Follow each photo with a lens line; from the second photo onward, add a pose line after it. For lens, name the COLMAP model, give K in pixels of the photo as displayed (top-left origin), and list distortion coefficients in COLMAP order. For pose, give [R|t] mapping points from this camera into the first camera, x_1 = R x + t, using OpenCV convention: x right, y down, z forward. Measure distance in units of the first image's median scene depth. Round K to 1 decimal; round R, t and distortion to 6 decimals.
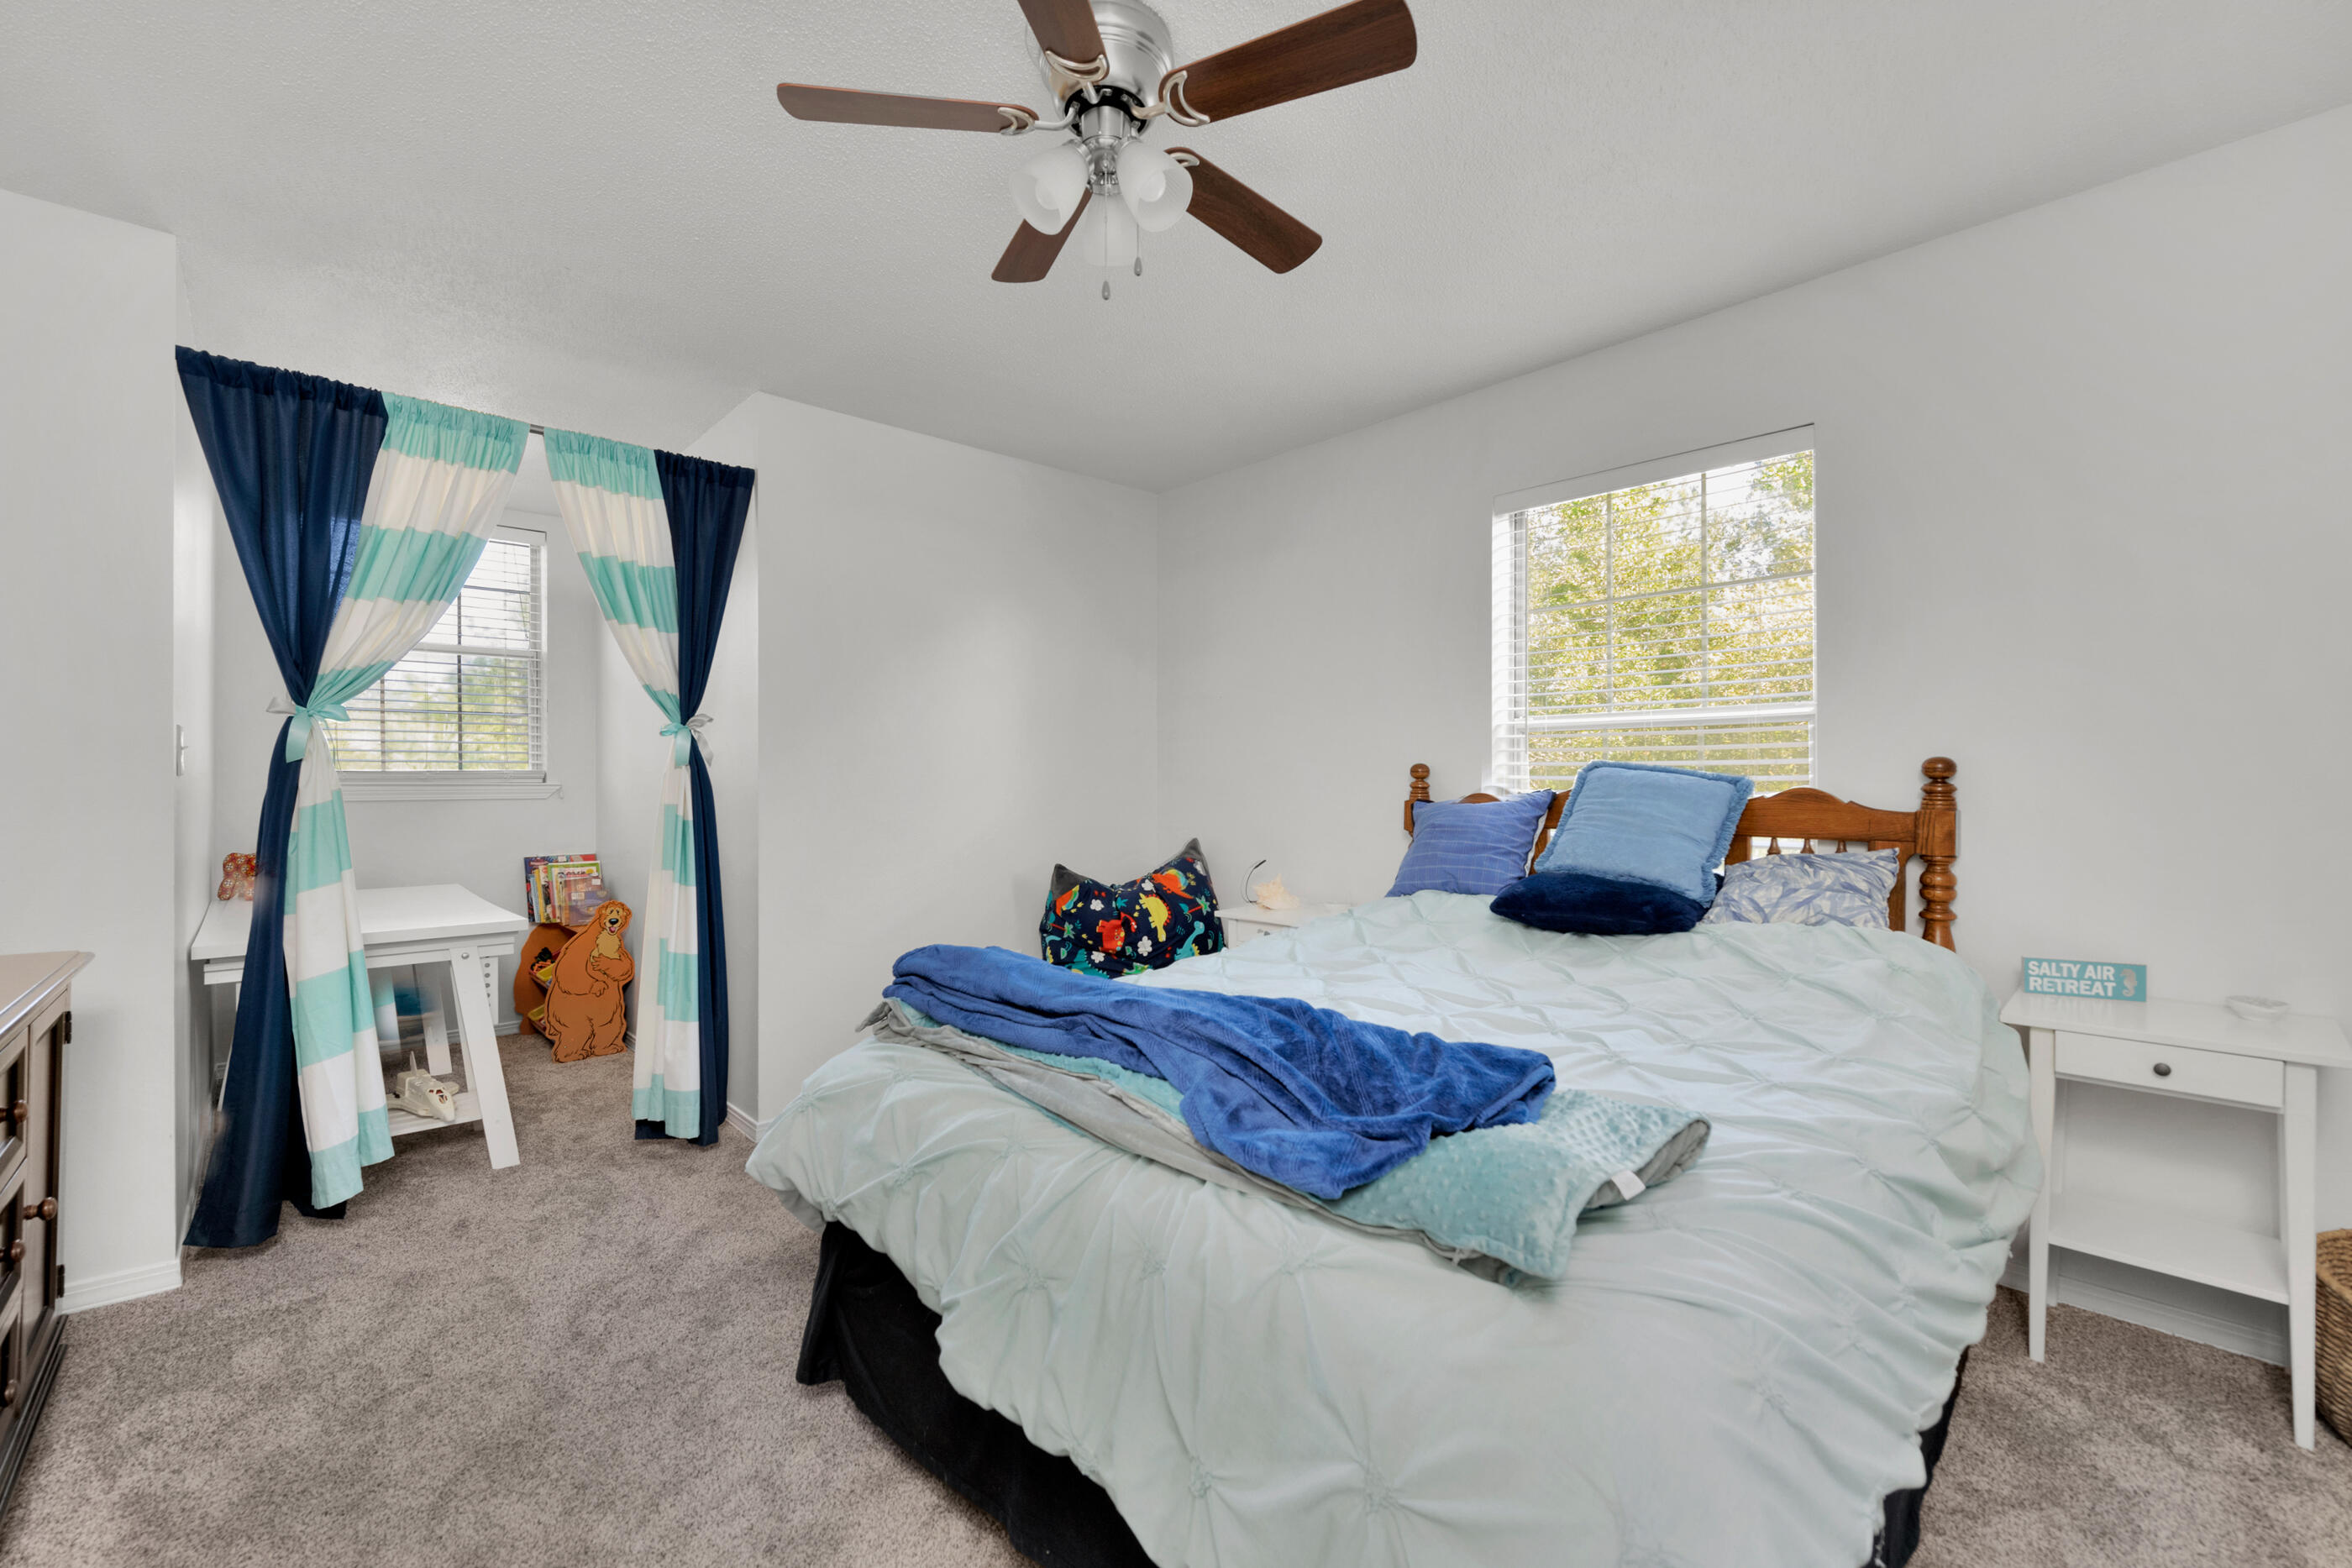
lens RADIAL K [[988.7, 0, 1174.7], [0, 988.7, 781.0], [0, 0, 1]] dist [0.004546, -0.004868]
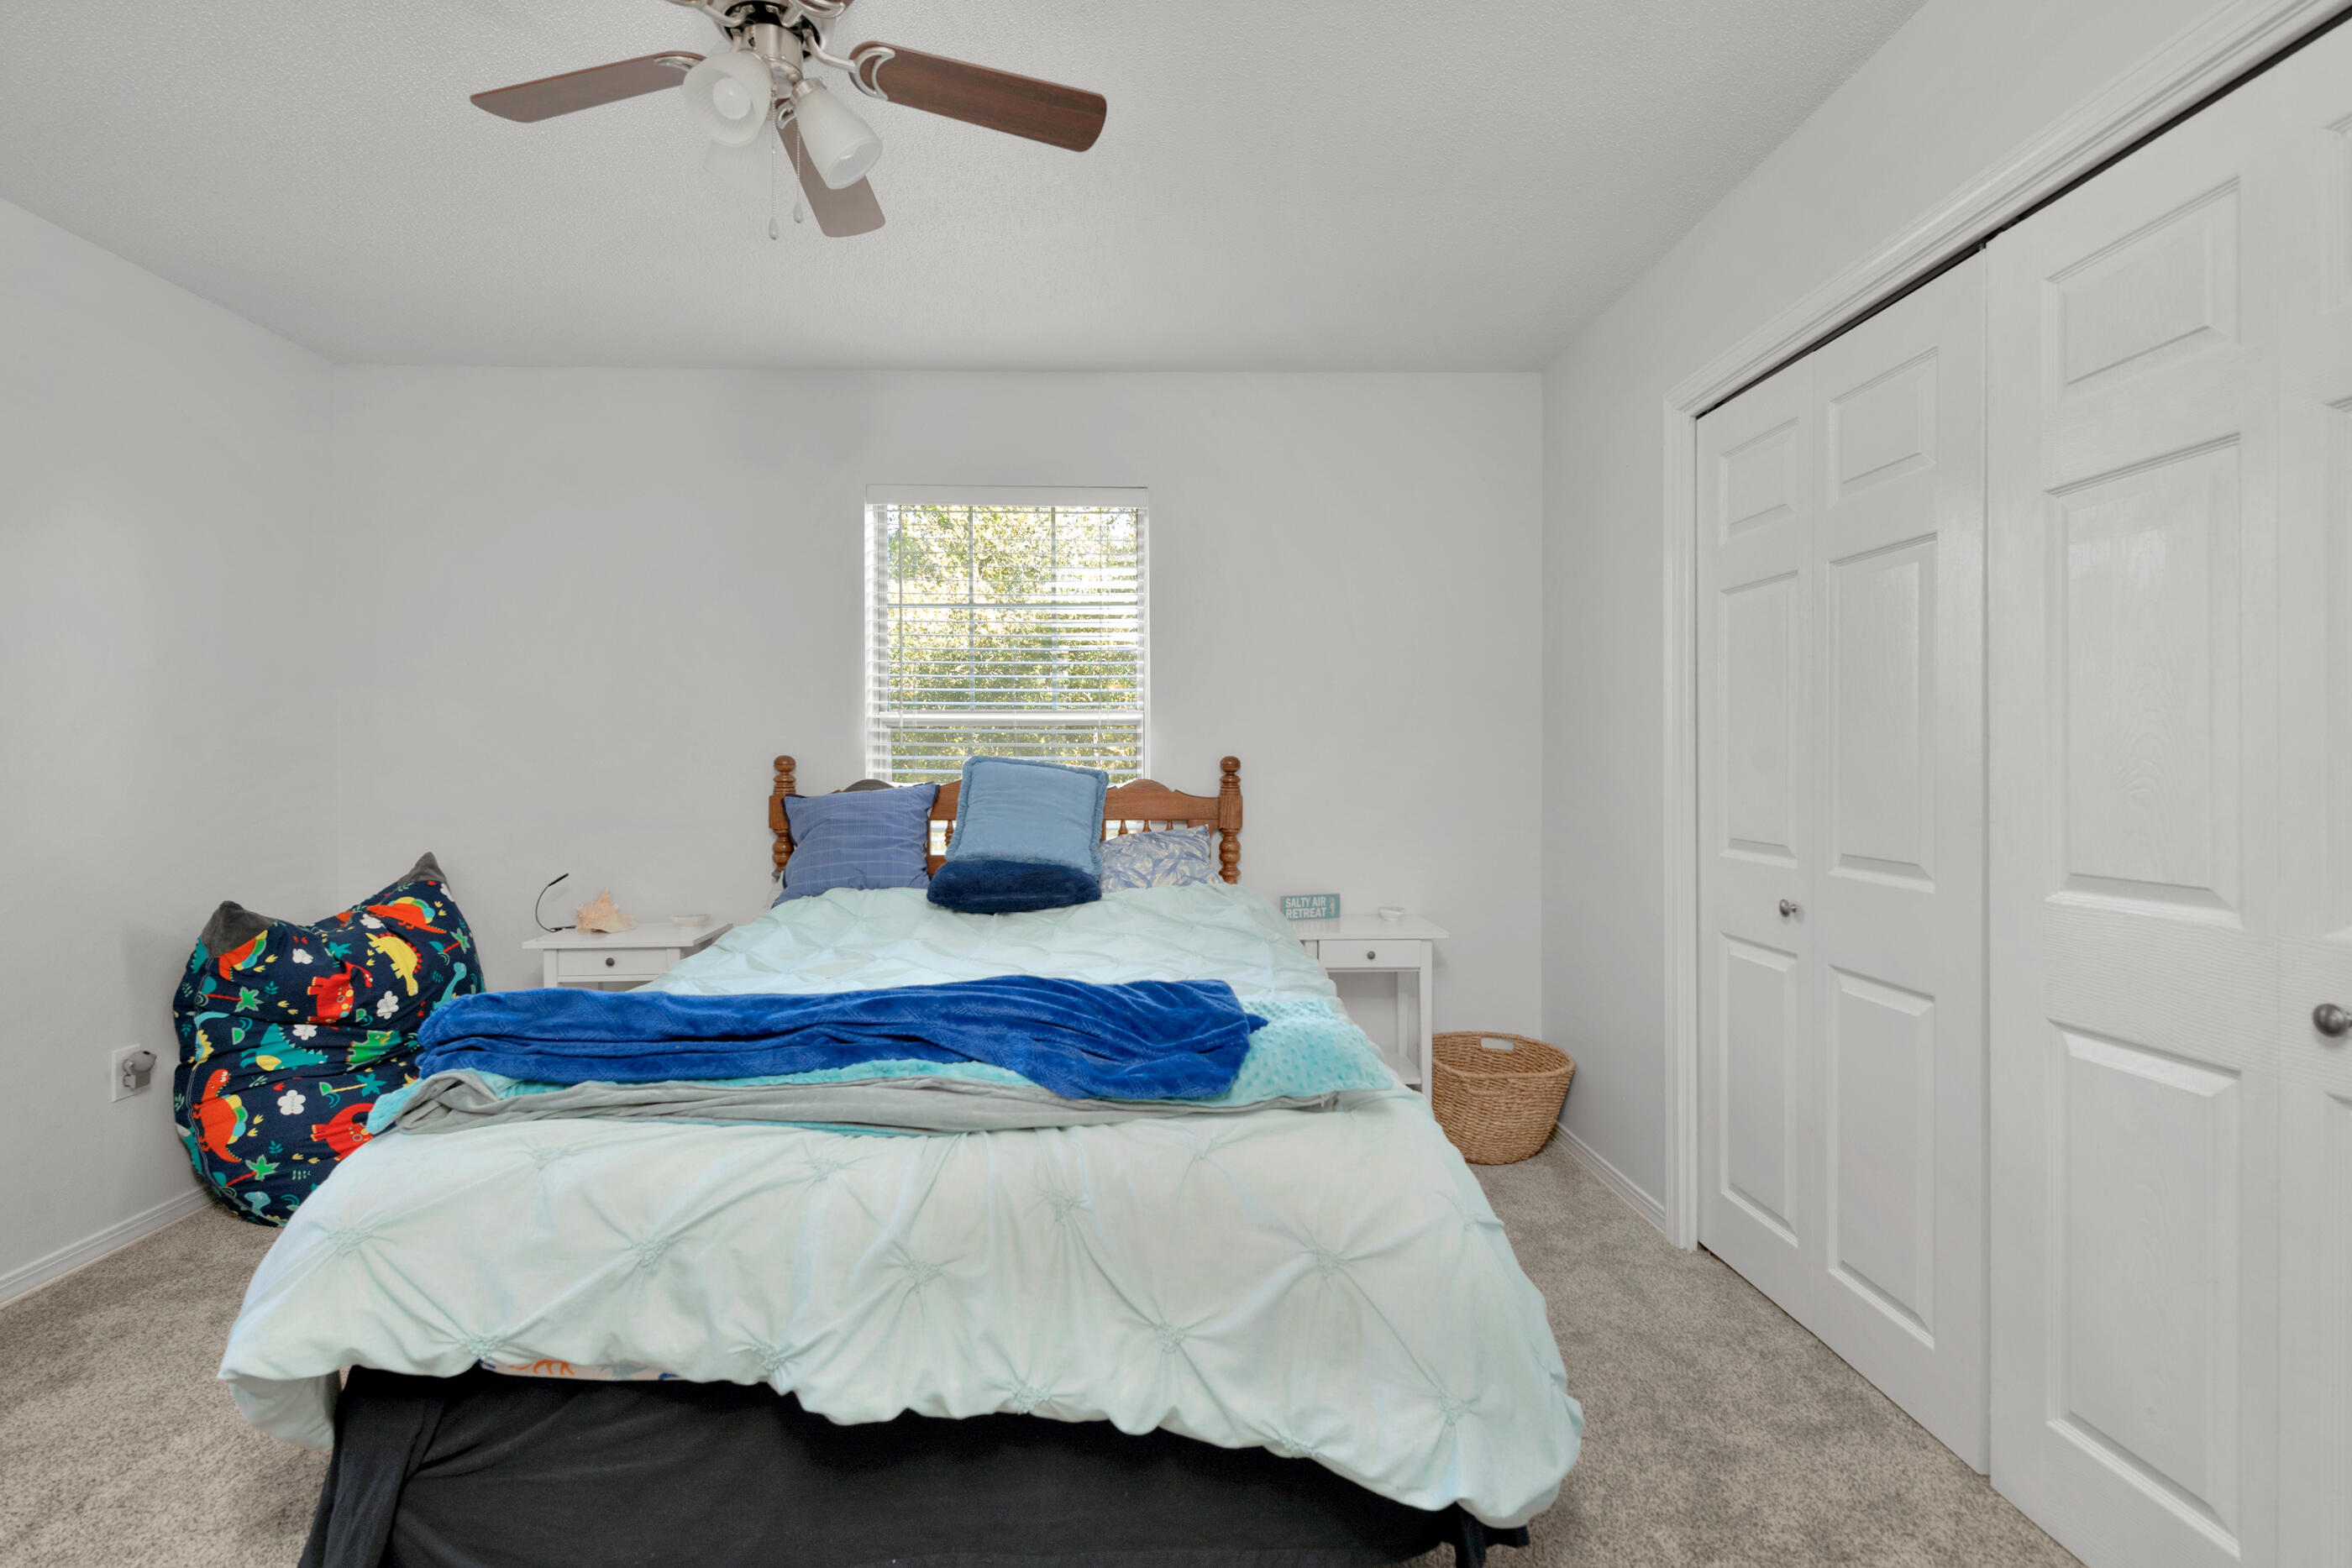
lens RADIAL K [[1160.6, 0, 1174.4], [0, 1160.6, 777.4], [0, 0, 1]] dist [0.005528, -0.000360]
pose [[0.645329, -0.002328, 0.763901, -0.387889], [0.001704, 0.999997, 0.001608, 0.001691], [-0.763903, 0.000265, 0.645331, 0.023077]]
